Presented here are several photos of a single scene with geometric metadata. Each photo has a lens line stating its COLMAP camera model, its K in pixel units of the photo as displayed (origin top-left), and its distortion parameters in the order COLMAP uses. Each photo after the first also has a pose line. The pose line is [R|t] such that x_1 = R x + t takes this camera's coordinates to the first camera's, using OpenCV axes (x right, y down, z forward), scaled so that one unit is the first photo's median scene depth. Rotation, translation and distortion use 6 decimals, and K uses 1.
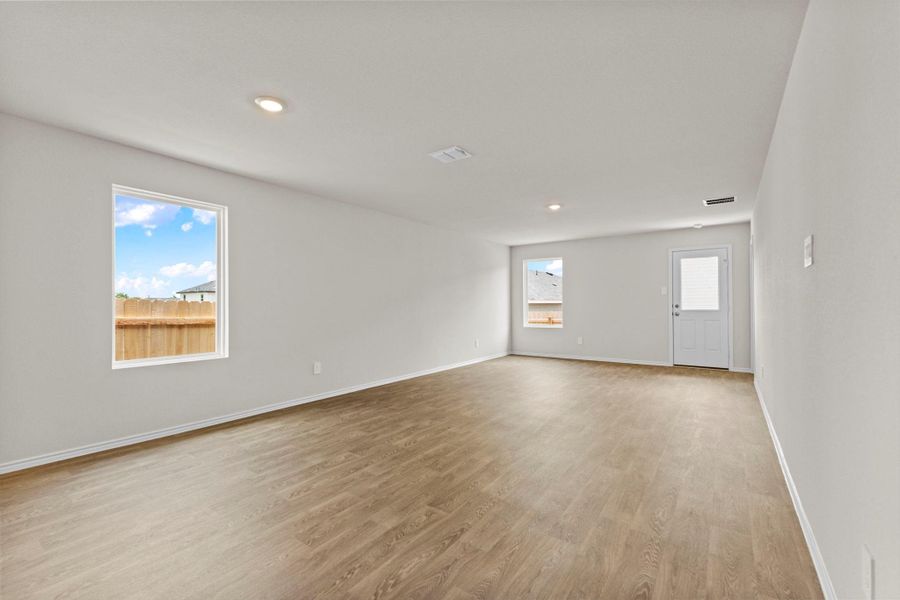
lens RADIAL K [[378.6, 0, 448.4], [0, 378.6, 327.9], [0, 0, 1]] dist [-0.001809, -0.000370]
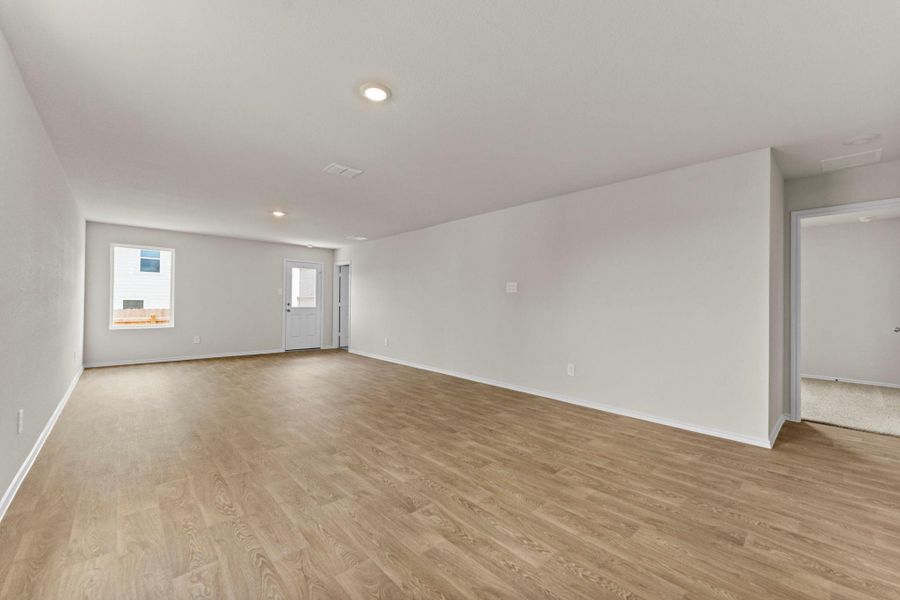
lens RADIAL K [[362.7, 0, 450.2], [0, 362.7, 295.6], [0, 0, 1]] dist [-0.000386, -0.000056]
pose [[0.209376, 0.031780, 0.977319, -0.477898], [0.047562, 0.997958, -0.042640, -0.007967], [-0.976678, 0.055411, 0.207437, 0.215171]]
